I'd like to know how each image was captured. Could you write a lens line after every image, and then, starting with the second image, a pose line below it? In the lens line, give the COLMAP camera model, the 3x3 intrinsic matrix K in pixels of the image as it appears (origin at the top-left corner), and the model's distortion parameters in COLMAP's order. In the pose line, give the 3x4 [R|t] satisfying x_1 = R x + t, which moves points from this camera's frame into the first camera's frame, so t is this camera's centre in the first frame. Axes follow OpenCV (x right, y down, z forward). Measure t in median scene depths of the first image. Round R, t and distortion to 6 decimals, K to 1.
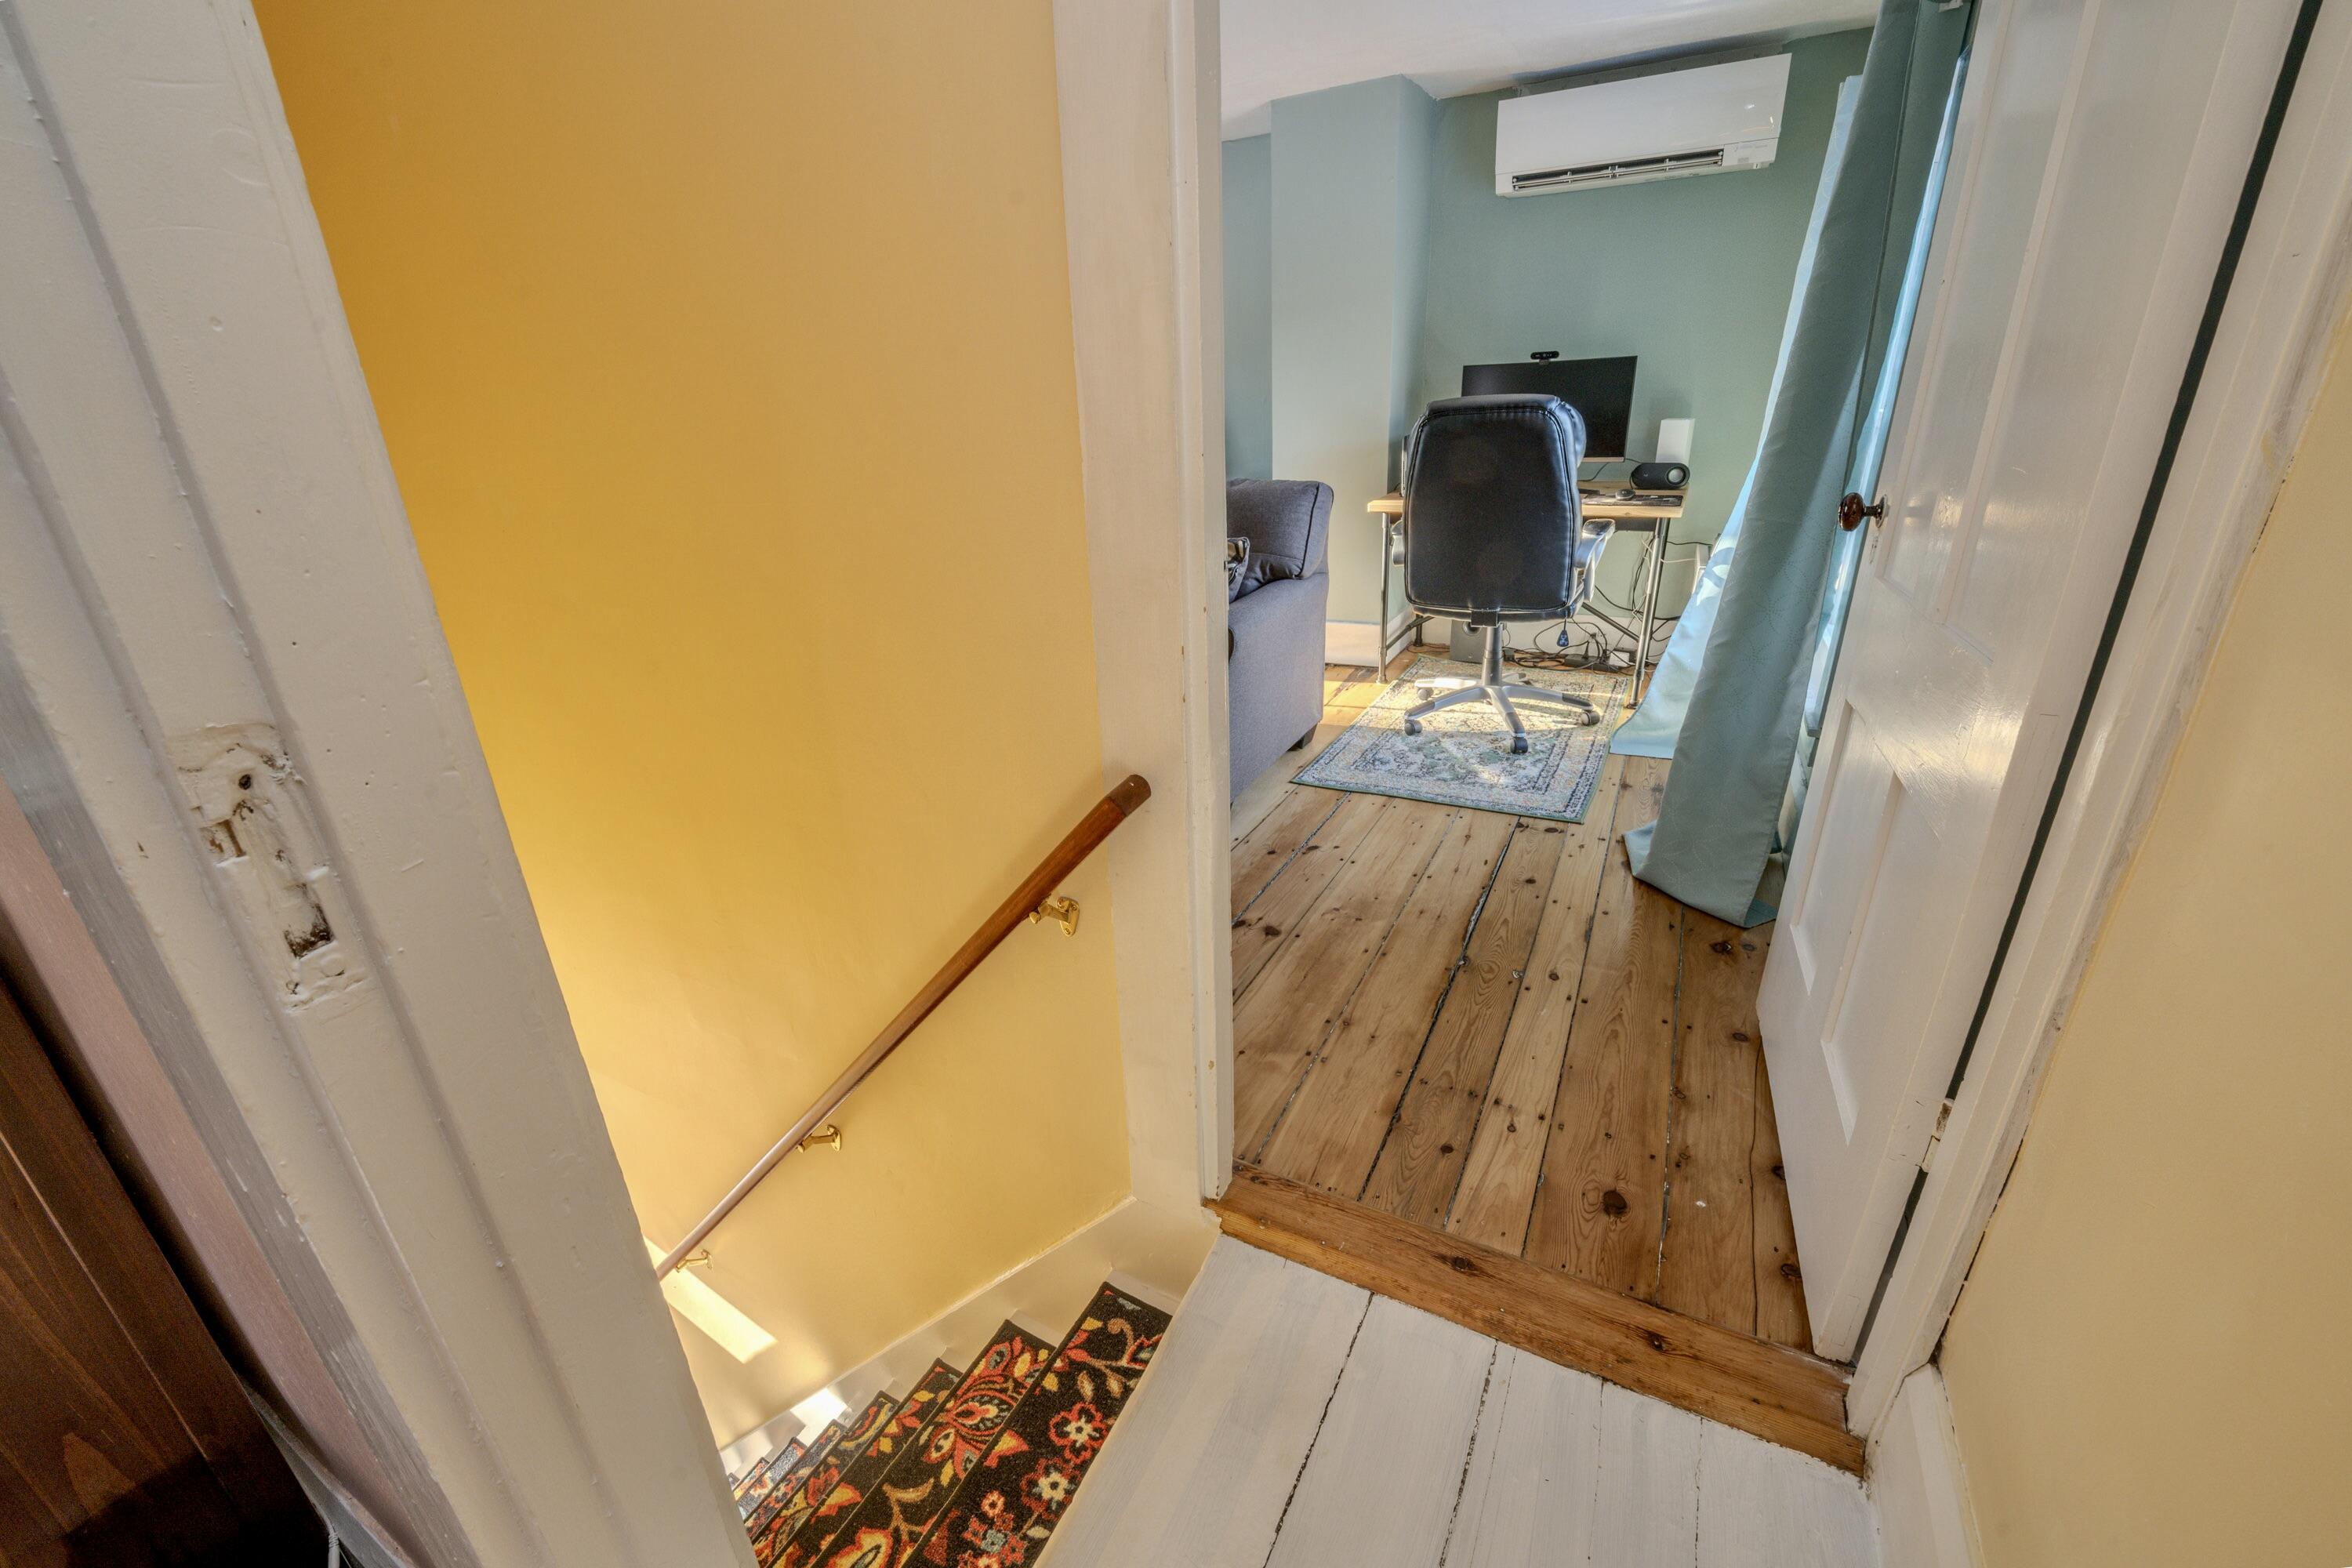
lens RADIAL K [[875.8, 0, 1175.2], [0, 875.8, 734.2], [0, 0, 1]] dist [-0.000803, -0.000026]
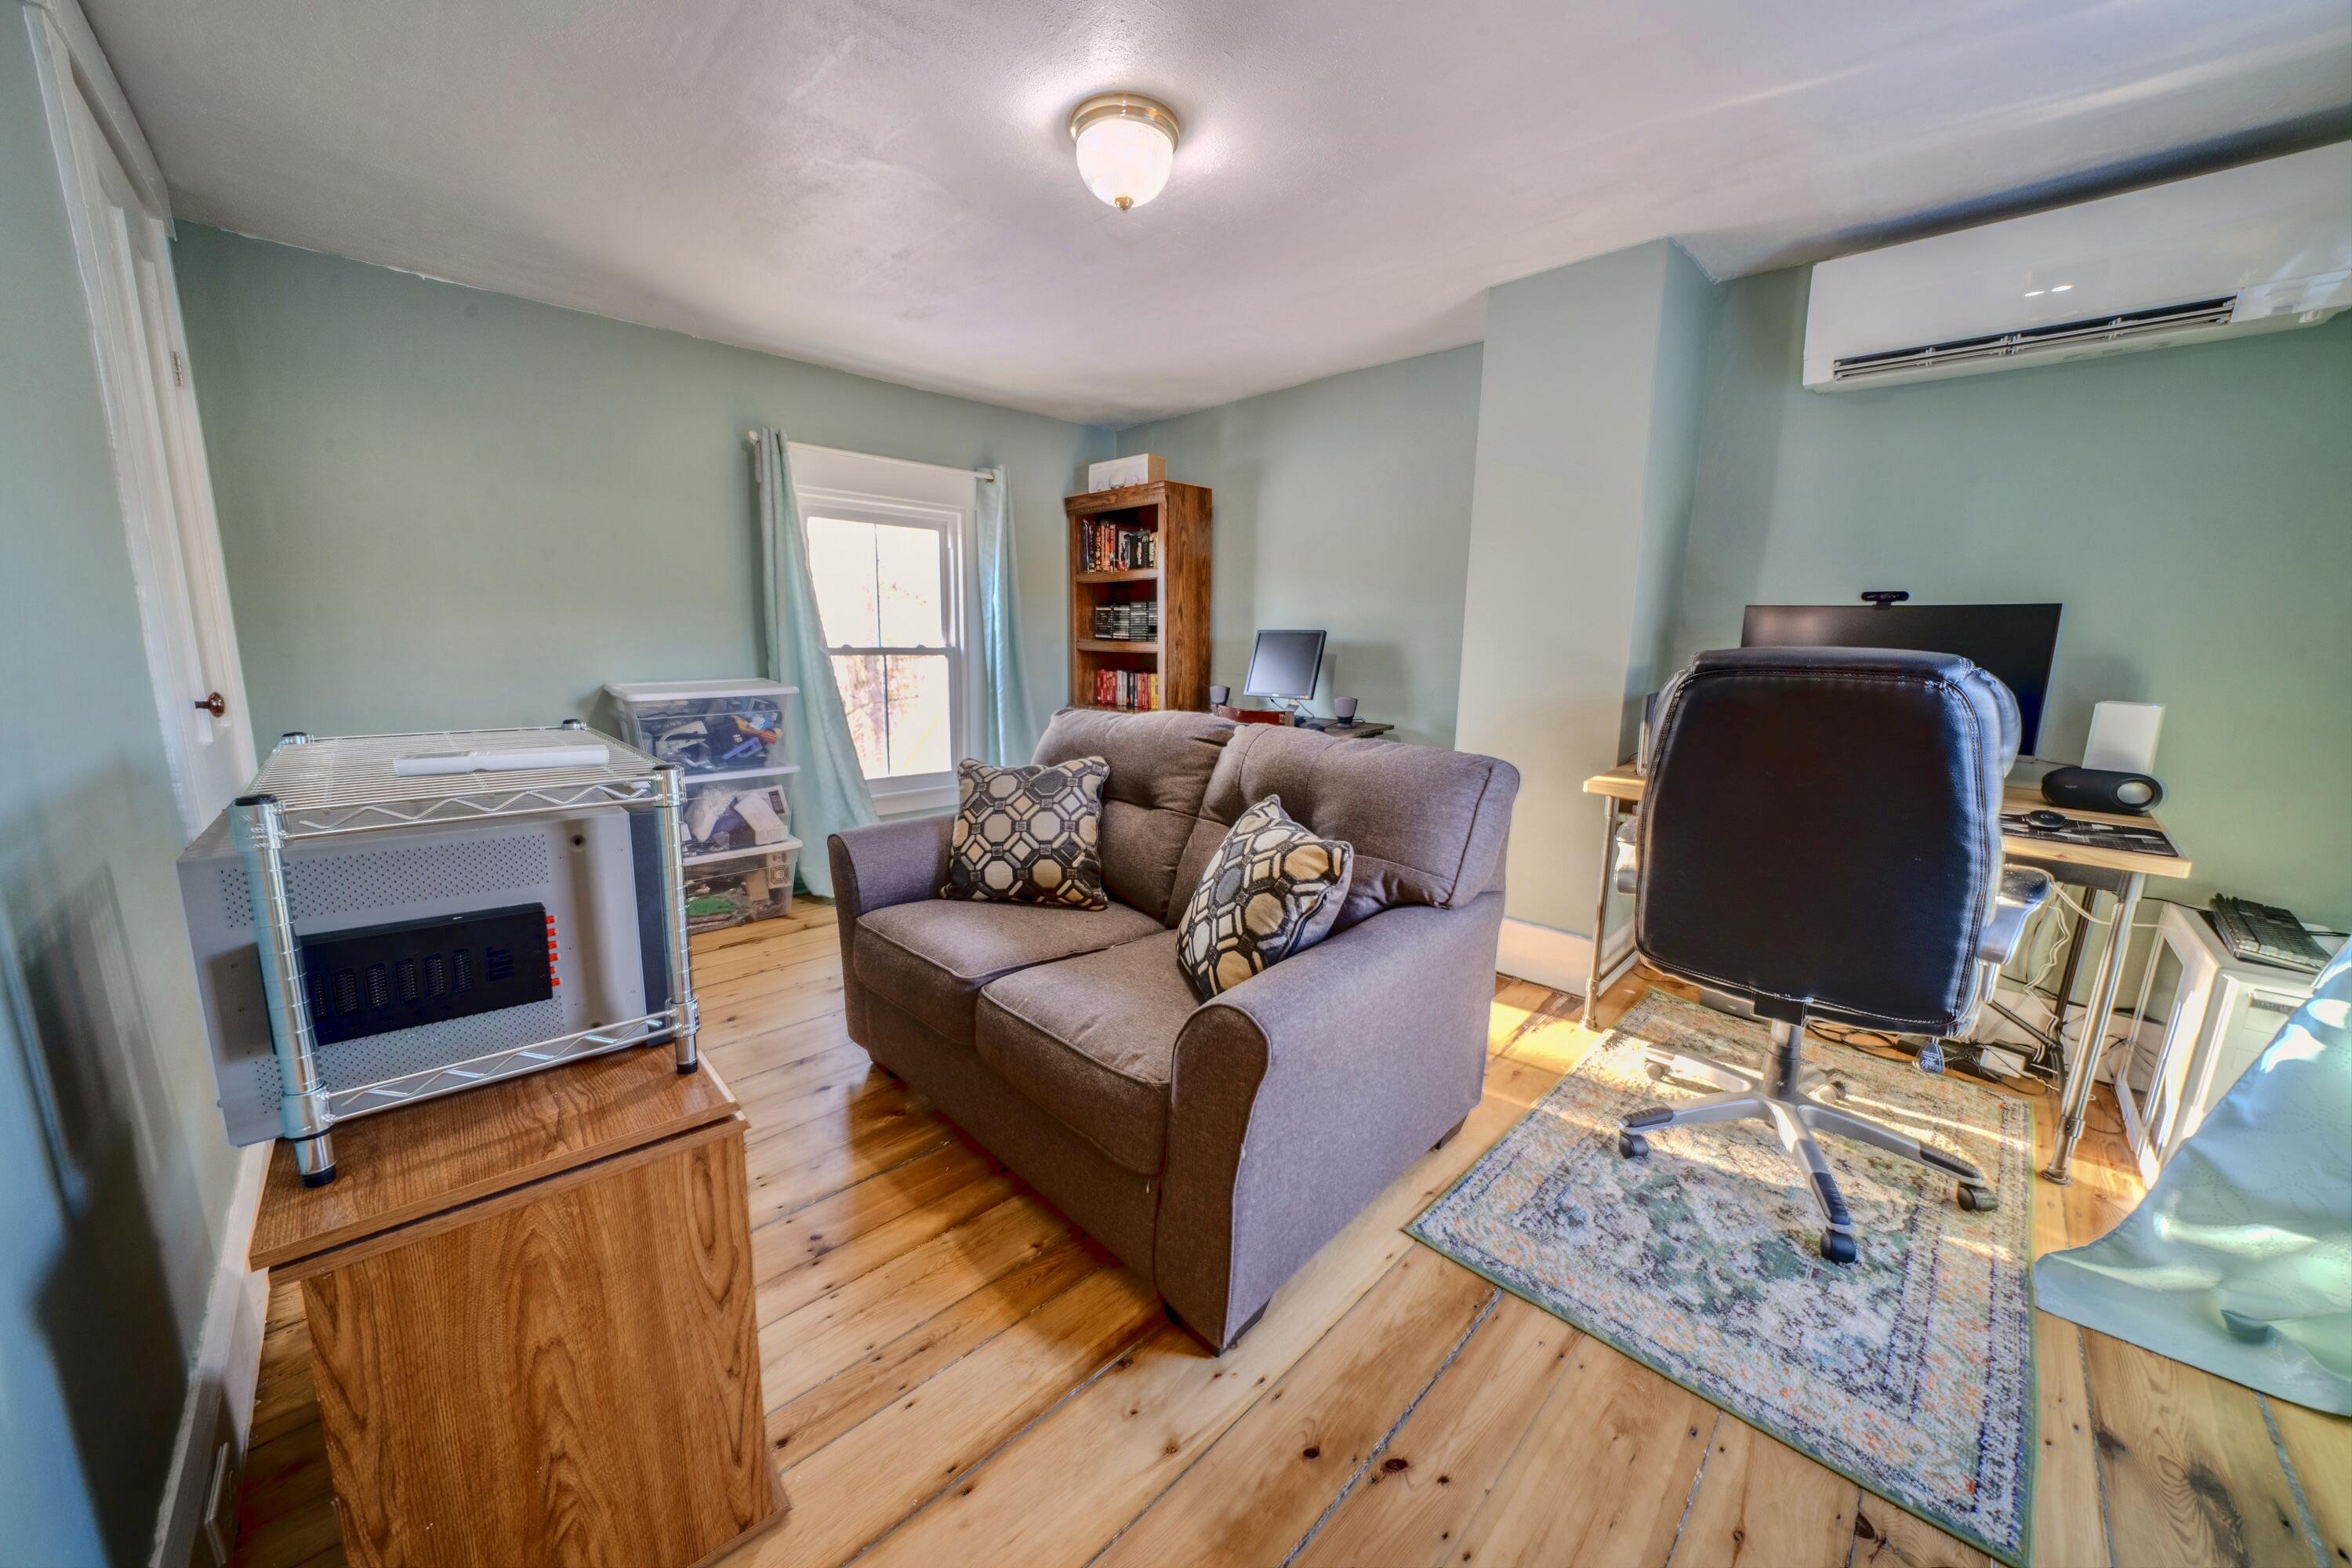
lens RADIAL K [[818.4, 0, 1161.2], [0, 818.4, 781.3], [0, 0, 1]] dist [-0.017854, 0.000086]
pose [[0.955494, 0.106242, -0.275217, 0.088810], [-0.152791, 0.976250, -0.153595, -0.131617], [0.252362, 0.188810, 0.949033, 0.346495]]
